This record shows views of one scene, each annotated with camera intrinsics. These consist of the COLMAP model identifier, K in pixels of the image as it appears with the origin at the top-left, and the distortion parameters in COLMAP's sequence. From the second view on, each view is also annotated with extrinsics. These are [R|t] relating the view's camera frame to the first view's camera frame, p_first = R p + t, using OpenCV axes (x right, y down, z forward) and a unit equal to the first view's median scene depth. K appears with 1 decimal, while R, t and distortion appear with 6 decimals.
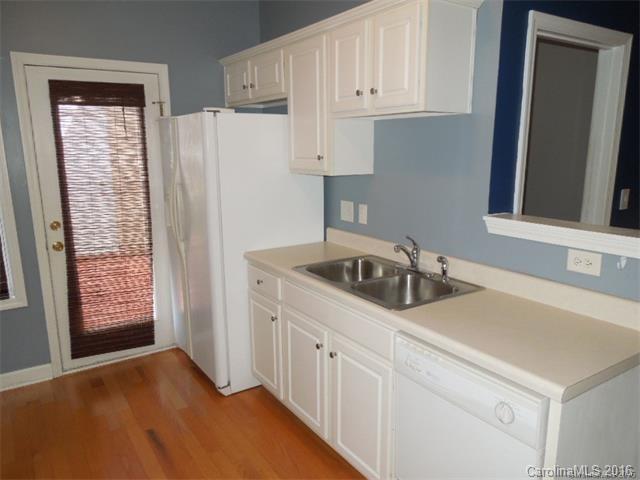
lens RADIAL K [[485.7, 0, 320.0], [0, 485.7, 240.0], [0, 0, 1]] dist [-0.000631, 0.000934]
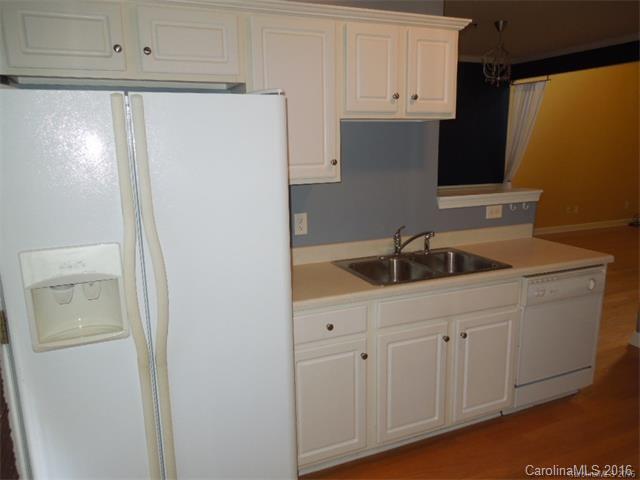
lens RADIAL K [[485.7, 0, 320.0], [0, 485.7, 240.0], [0, 0, 1]] dist [-0.000631, 0.000934]
pose [[0.183637, -0.192674, 0.963926, -0.776470], [0.205608, 0.966441, 0.154006, -0.154970], [-0.961251, 0.169910, 0.217089, 0.762622]]
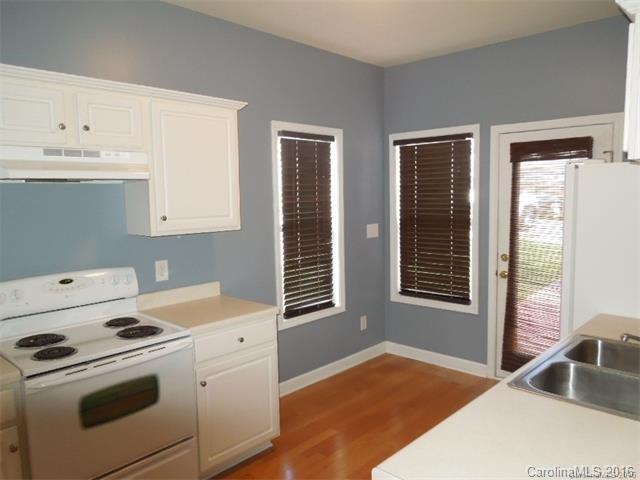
lens RADIAL K [[484.2, 0, 320.0], [0, 484.2, 240.0], [0, 0, 1]] dist [-0.015728, -0.003760]
pose [[0.227535, 0.102473, -0.968363, 0.584151], [-0.175382, 0.982498, 0.062760, -0.075027], [0.957846, 0.155553, 0.241525, 0.262265]]
